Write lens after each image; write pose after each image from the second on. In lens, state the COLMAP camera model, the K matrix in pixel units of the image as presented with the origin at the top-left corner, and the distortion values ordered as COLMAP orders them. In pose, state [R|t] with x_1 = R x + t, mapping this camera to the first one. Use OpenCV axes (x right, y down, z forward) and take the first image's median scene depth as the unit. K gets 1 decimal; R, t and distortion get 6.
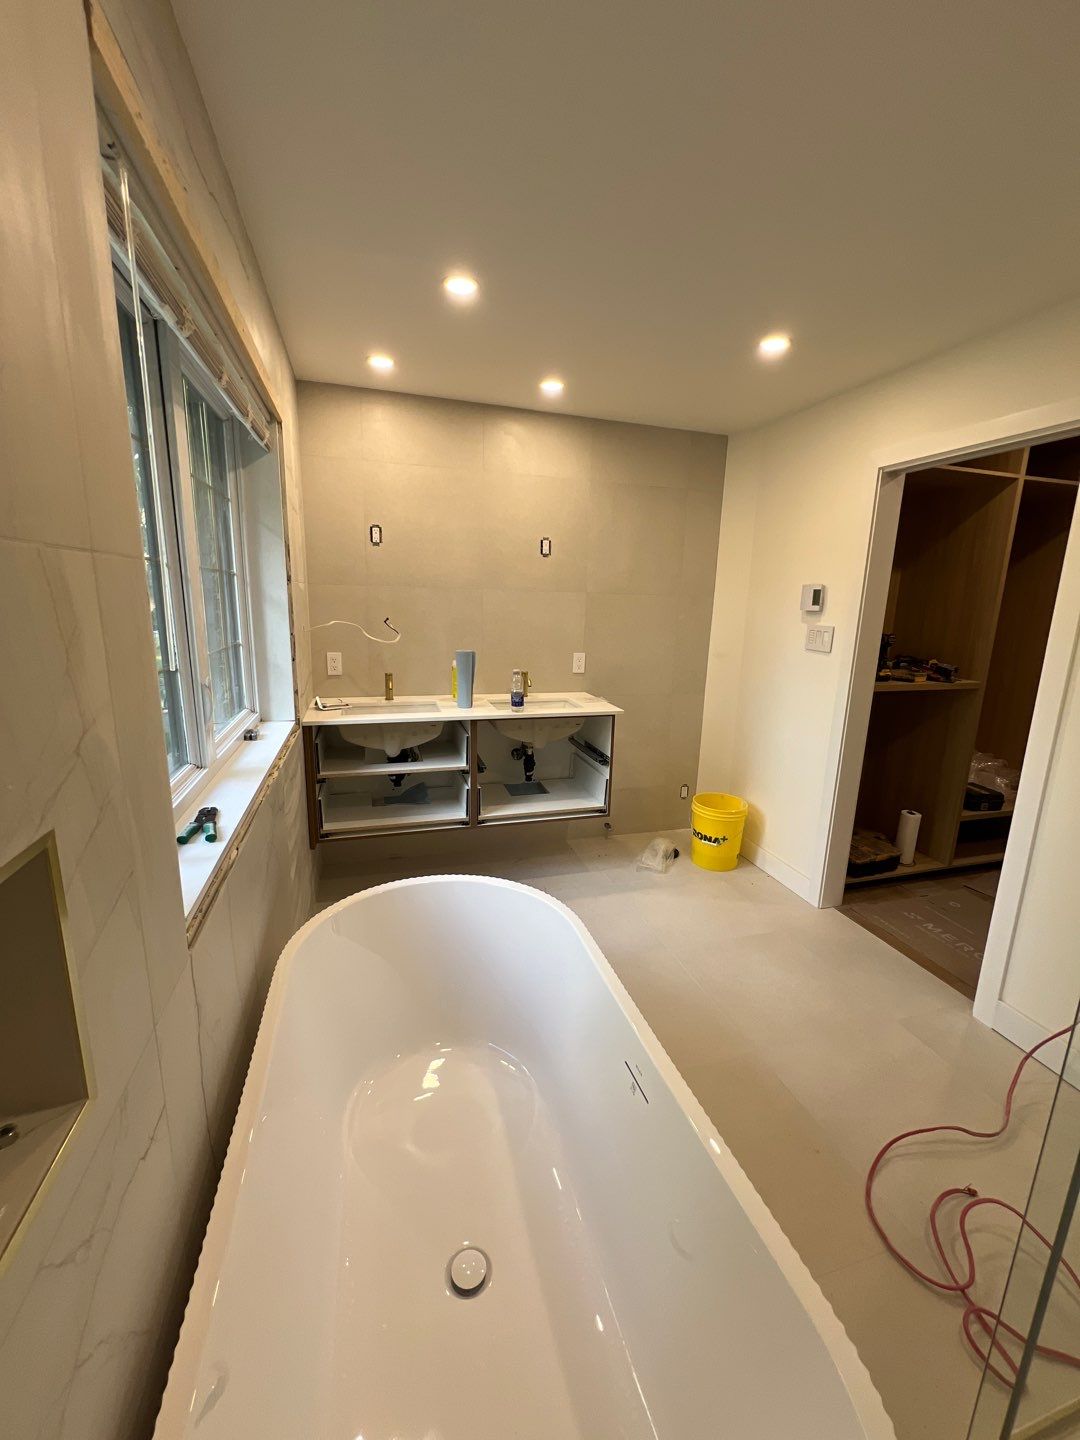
lens RADIAL K [[572.4, 0, 543.0], [0, 572.4, 716.0], [0, 0, 1]] dist [-0.005960, -0.000005]
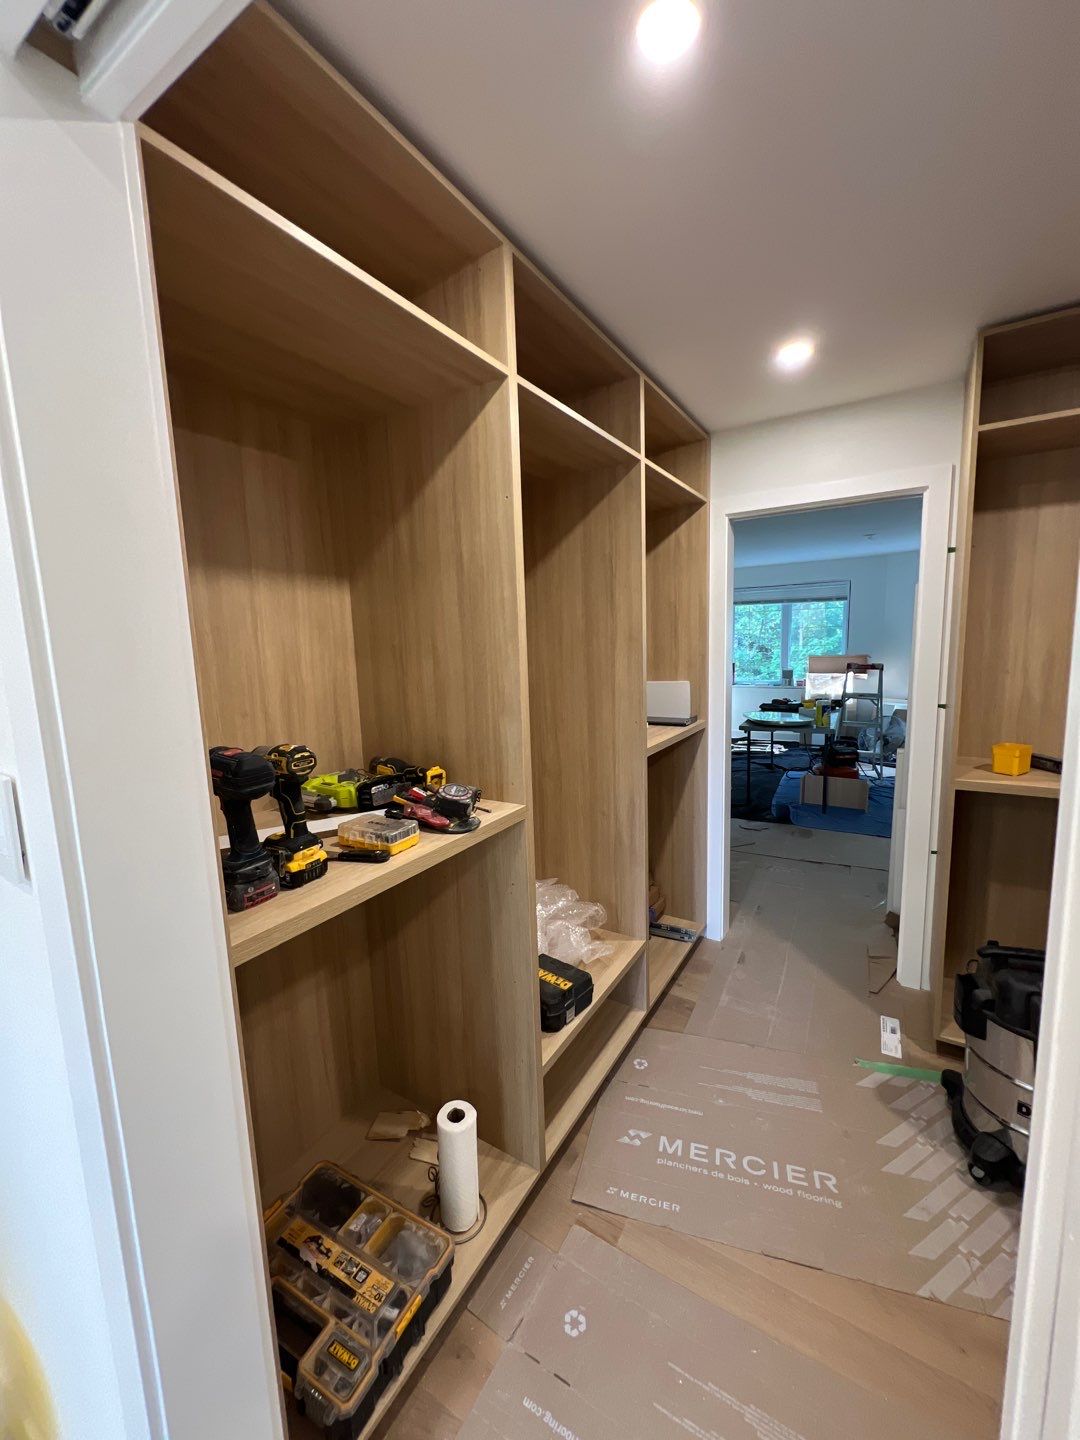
lens RADIAL K [[572.4, 0, 539.9], [0, 572.4, 718.2], [0, 0, 1]] dist [-0.005960, -0.000005]
pose [[0.762776, -0.150678, 0.628863, 0.479595], [0.189514, 0.981863, 0.005387, -0.131139], [-0.618269, 0.115069, 0.777498, 0.600698]]
